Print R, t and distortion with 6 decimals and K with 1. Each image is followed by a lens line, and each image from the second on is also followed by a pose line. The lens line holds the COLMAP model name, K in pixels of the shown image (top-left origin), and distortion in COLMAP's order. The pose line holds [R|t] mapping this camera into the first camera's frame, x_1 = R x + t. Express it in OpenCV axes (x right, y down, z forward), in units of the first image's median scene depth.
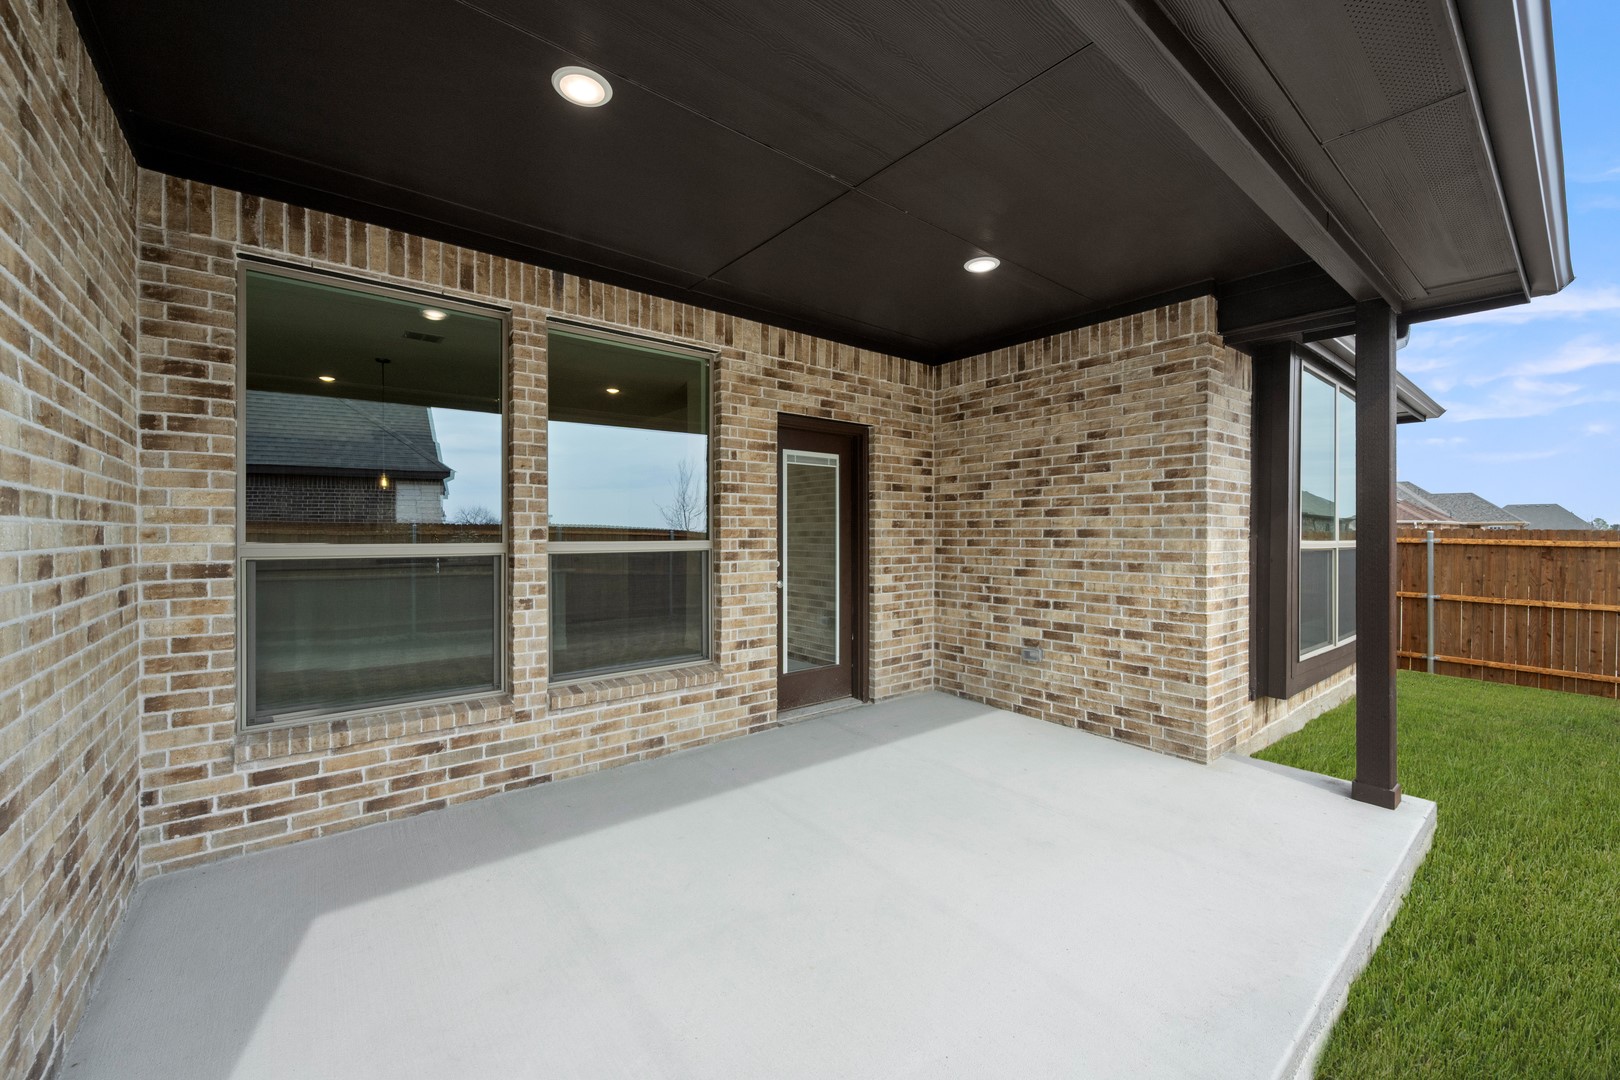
lens RADIAL K [[636.8, 0, 813.5], [0, 636.8, 536.3], [0, 0, 1]] dist [-0.000693, 0.000345]
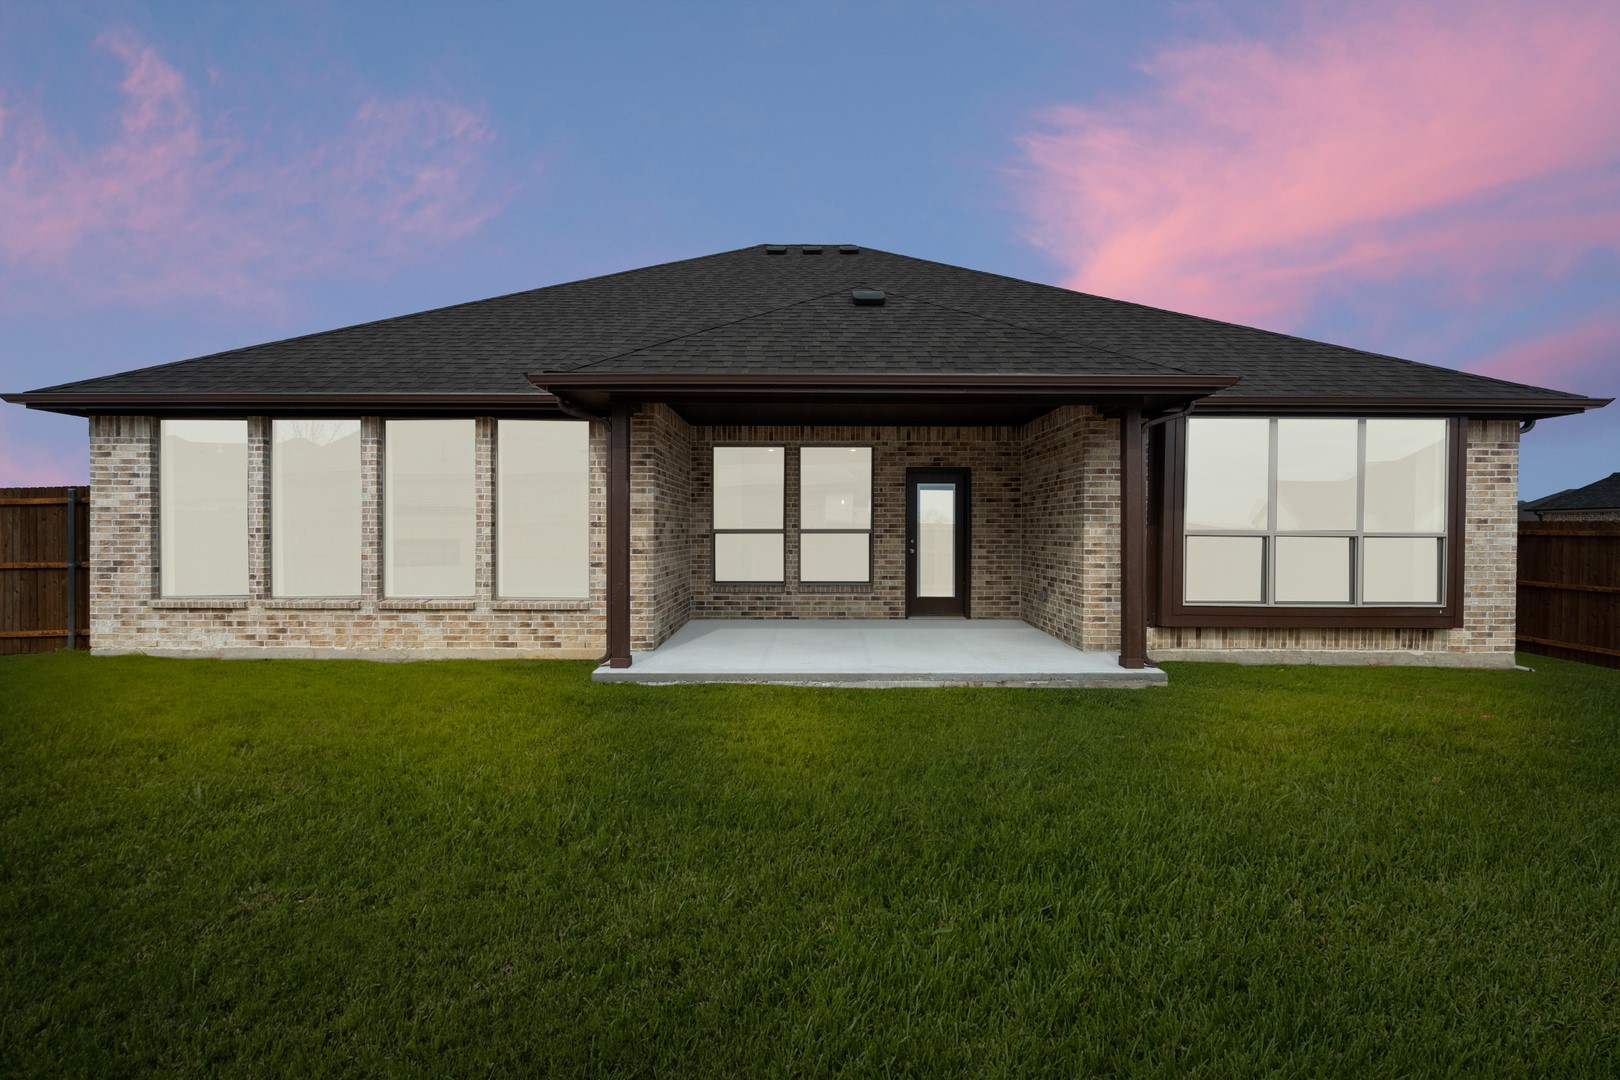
lens RADIAL K [[636.8, 0, 813.5], [0, 636.8, 536.3], [0, 0, 1]] dist [-0.000693, 0.000345]
pose [[0.787900, 0.006312, -0.615771, 0.975468], [-0.005181, 0.999980, 0.003621, 0.022987], [0.615781, 0.000337, 0.787917, -0.809181]]
